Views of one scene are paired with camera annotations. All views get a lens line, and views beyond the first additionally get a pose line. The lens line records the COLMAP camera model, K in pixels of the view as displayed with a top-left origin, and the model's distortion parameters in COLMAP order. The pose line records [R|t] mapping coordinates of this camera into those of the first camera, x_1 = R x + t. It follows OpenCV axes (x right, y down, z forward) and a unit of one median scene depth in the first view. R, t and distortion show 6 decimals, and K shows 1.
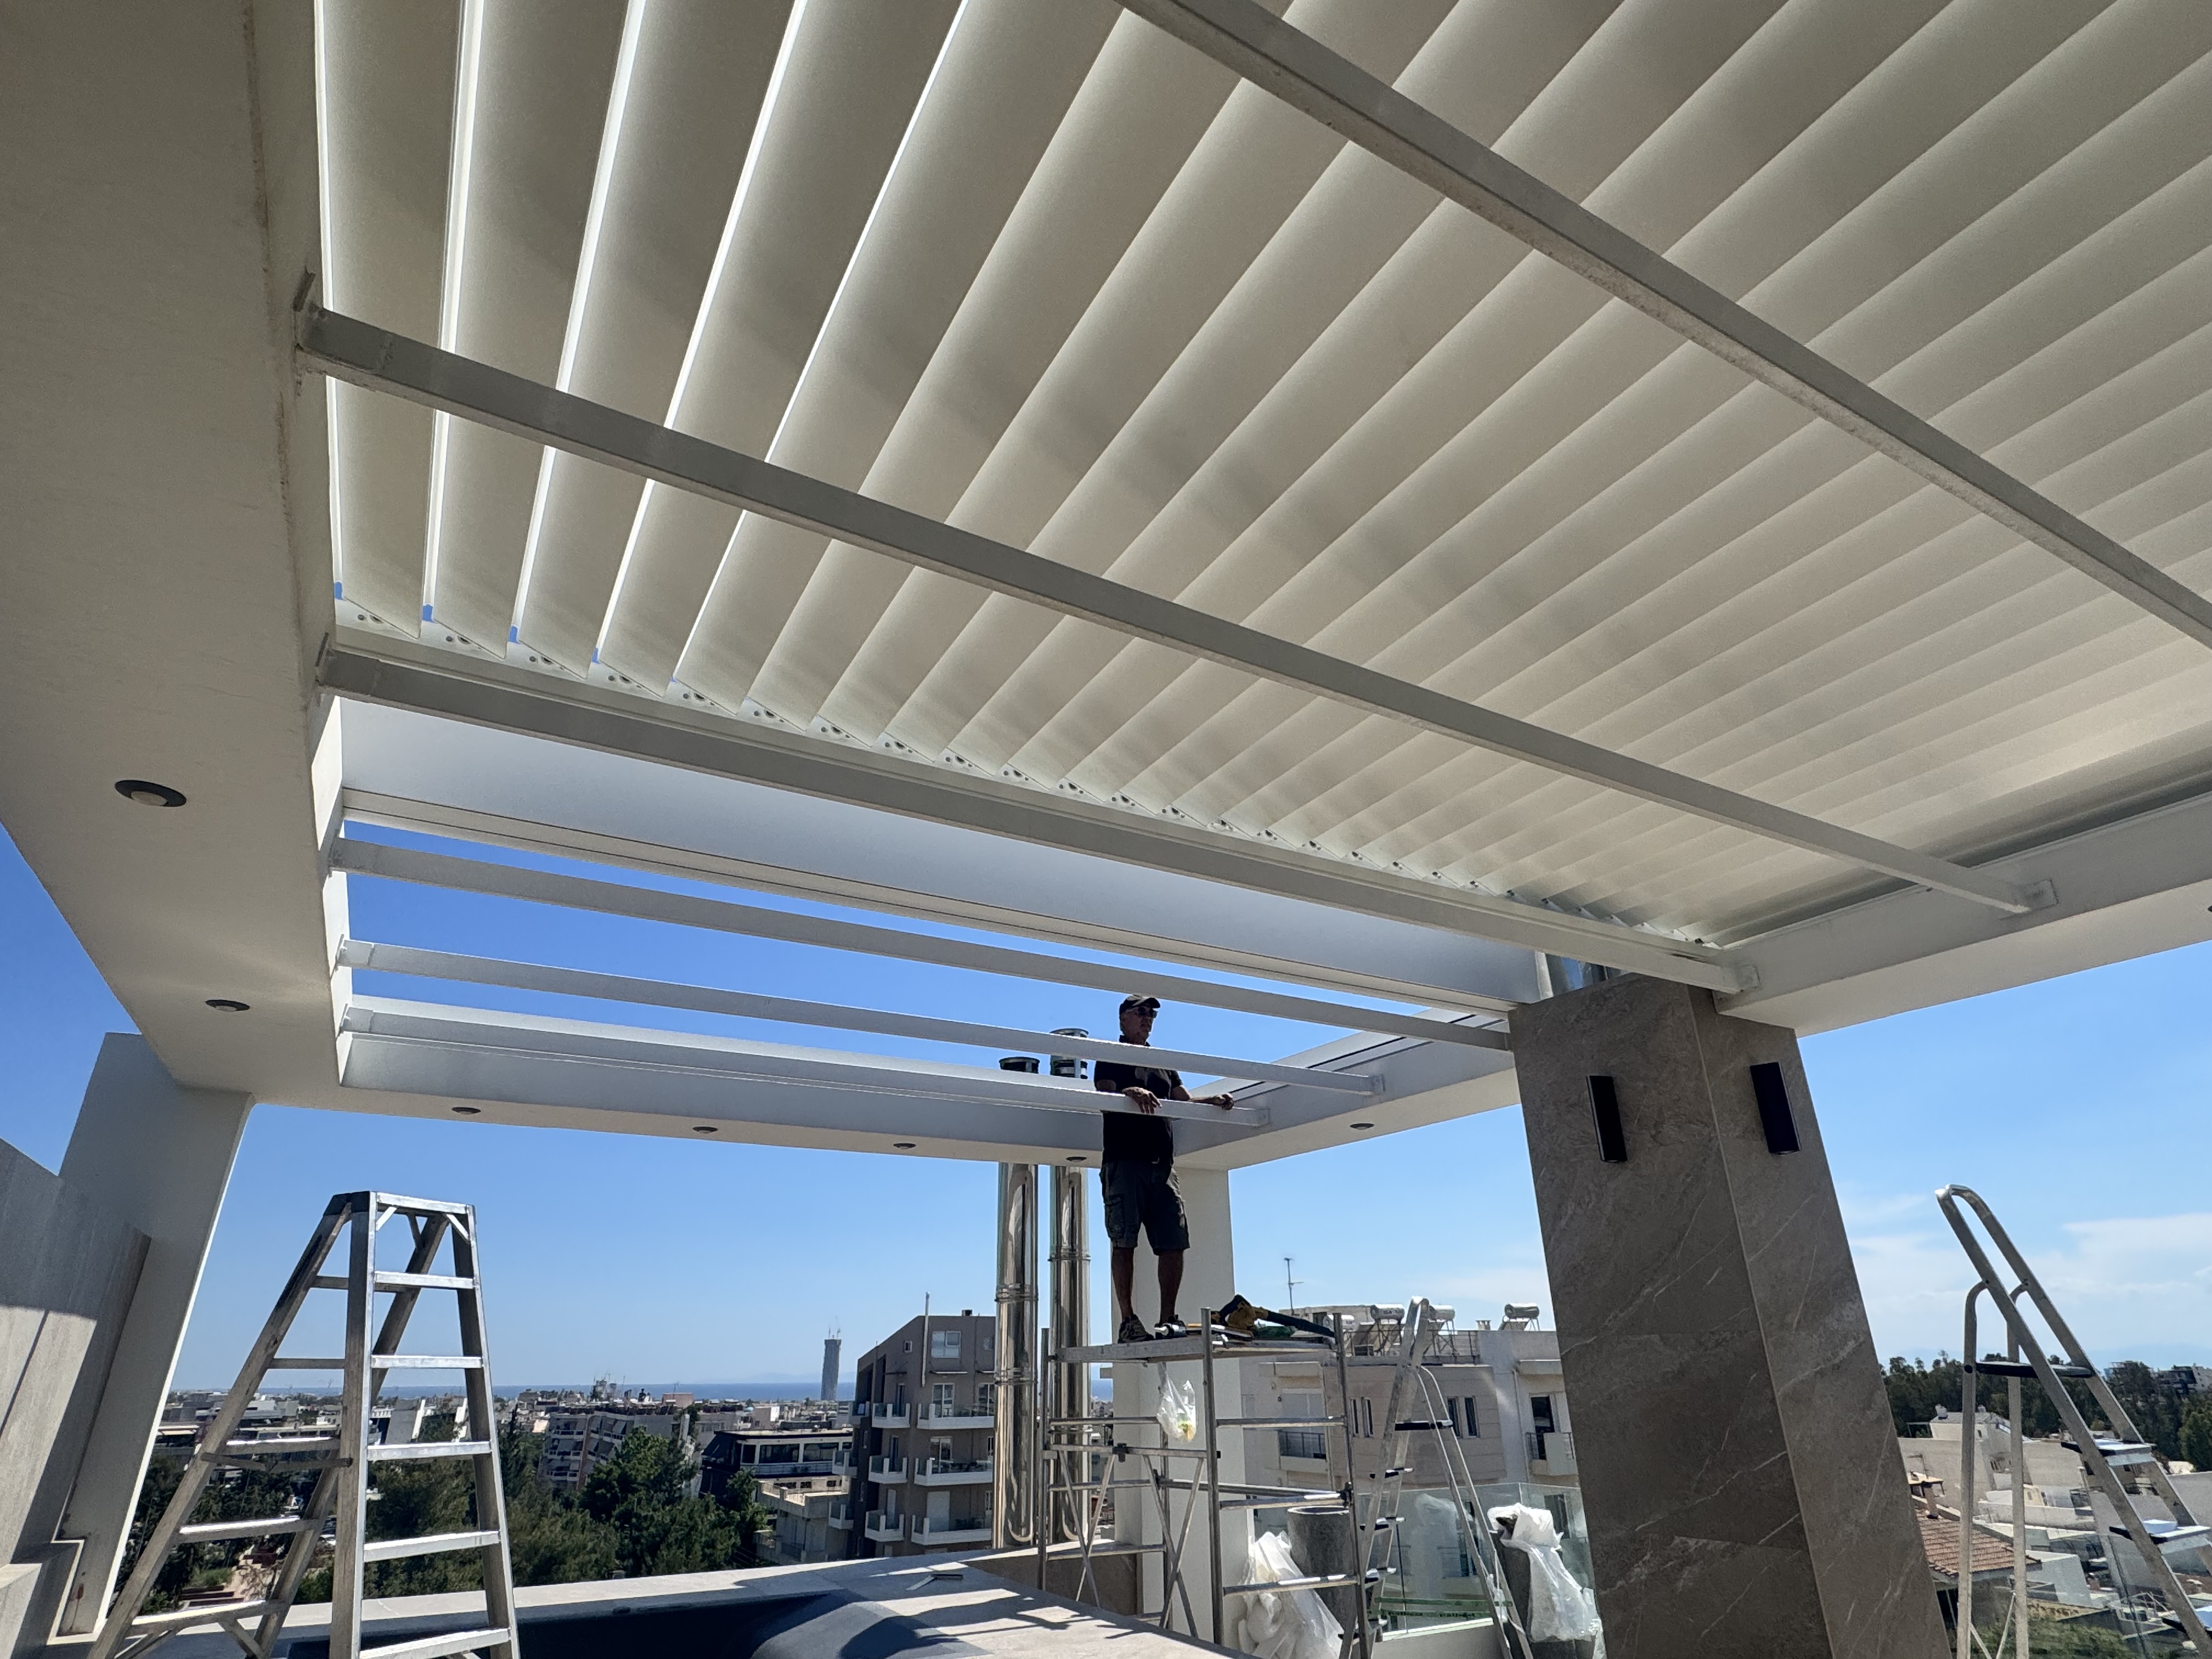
lens RADIAL K [[1183.6, 0, 1106.0], [0, 1183.6, 829.5], [0, 0, 1]] dist [-0.003720, -0.000614]
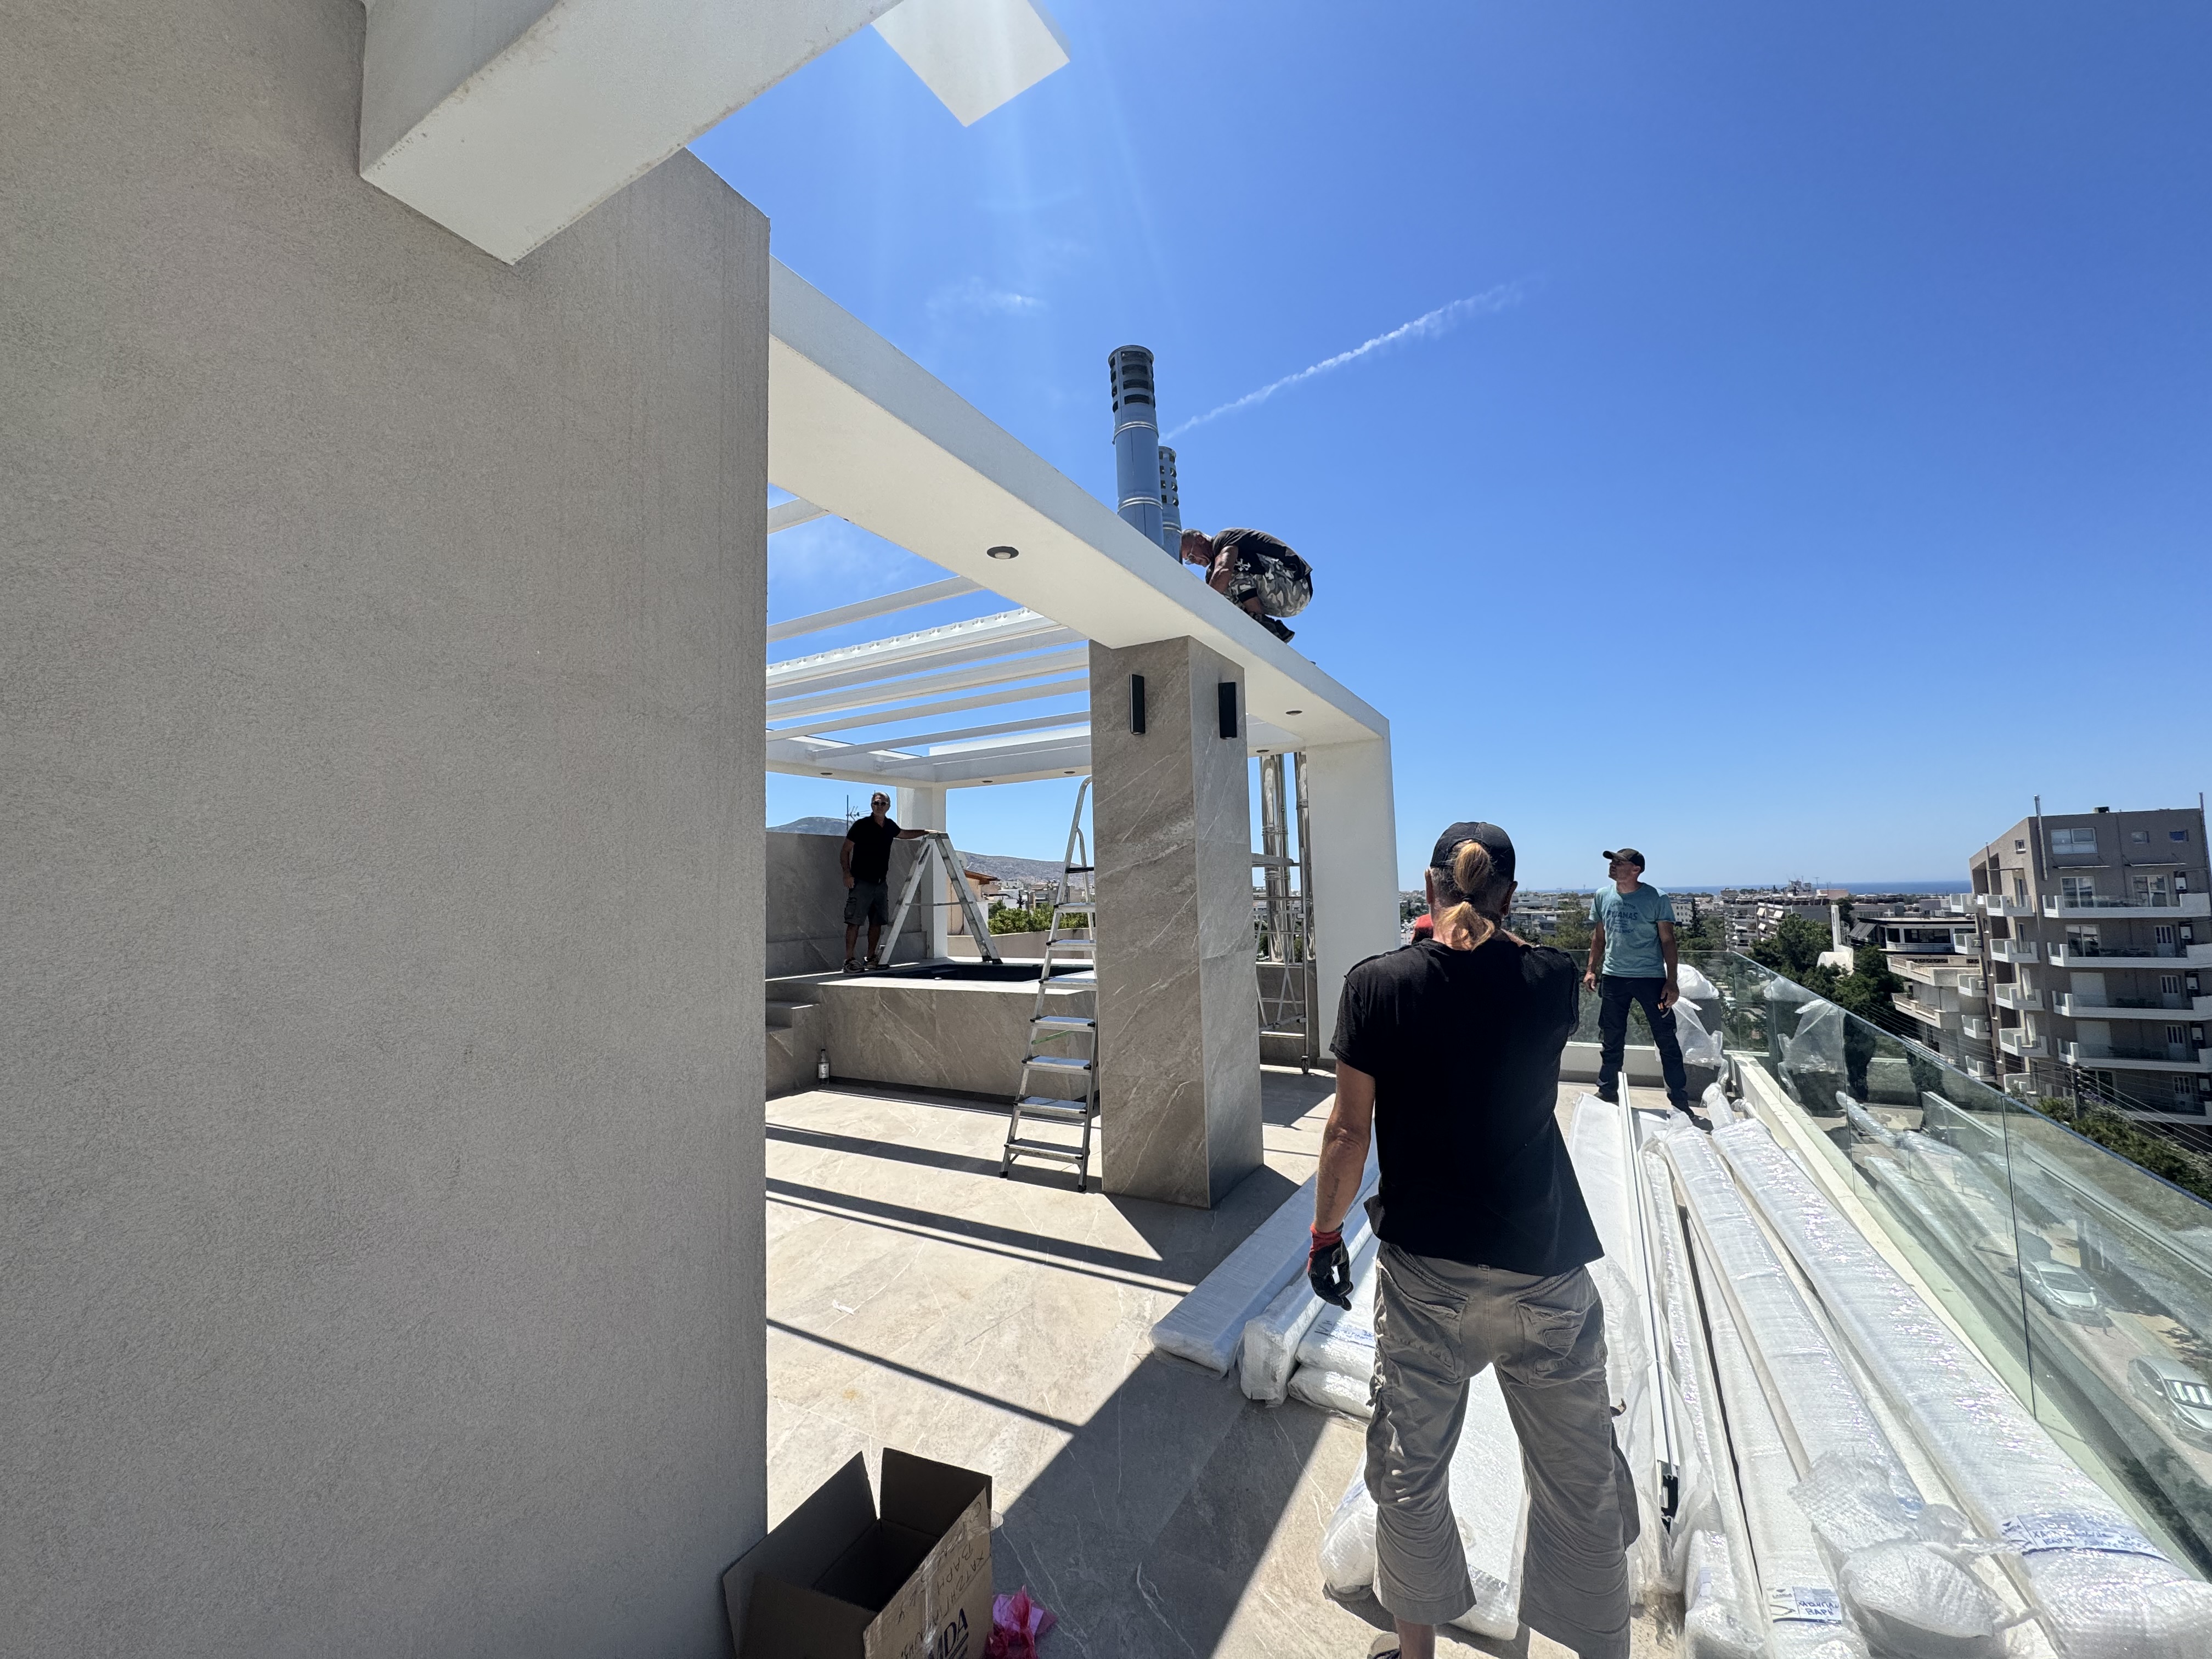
lens RADIAL K [[874.9, 0, 1106.0], [0, 874.9, 829.5], [0, 0, 1]] dist [-0.003618, 0.000062]
pose [[0.514203, -0.069422, -0.854854, 0.134791], [0.376783, 0.913672, 0.152441, 0.018030], [0.770474, -0.400480, 0.495970, 0.032869]]
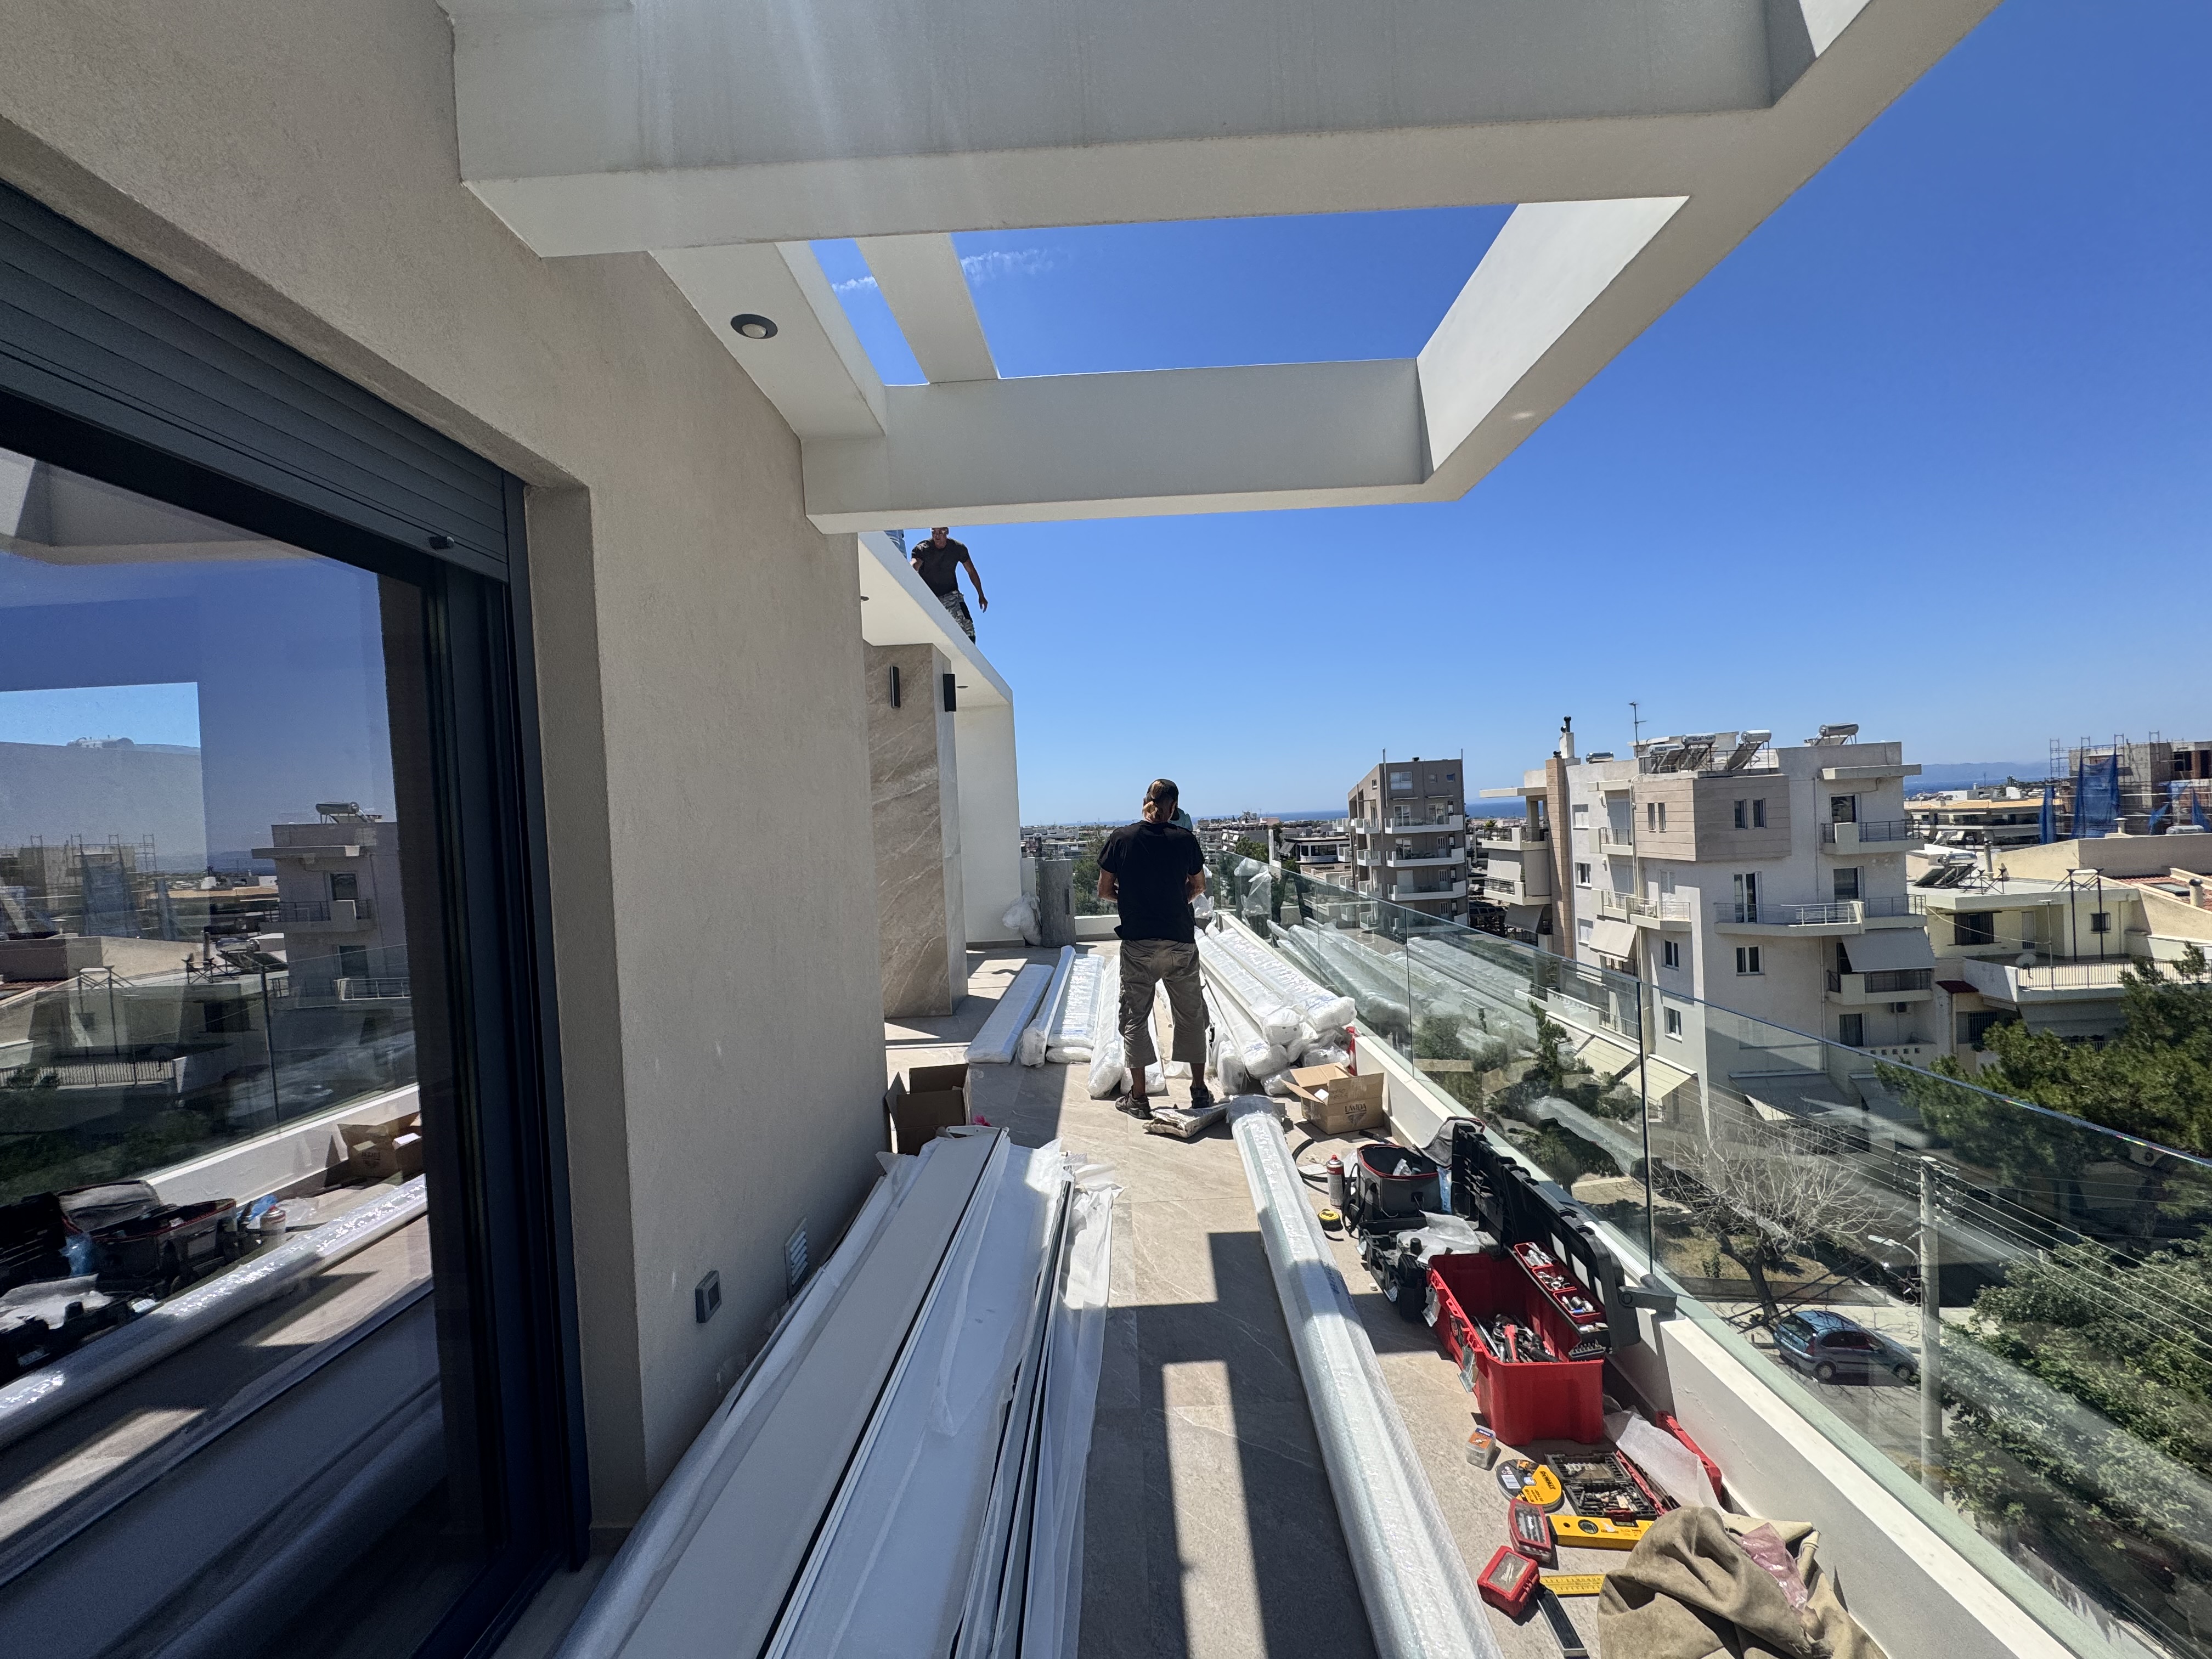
lens RADIAL K [[874.9, 0, 1106.0], [0, 874.9, 829.5], [0, 0, 1]] dist [-0.003618, 0.000062]
pose [[0.865855, -0.028036, -0.499508, 0.154733], [0.247166, 0.892044, 0.378373, -0.003794], [0.434975, -0.451078, 0.779311, -0.018167]]
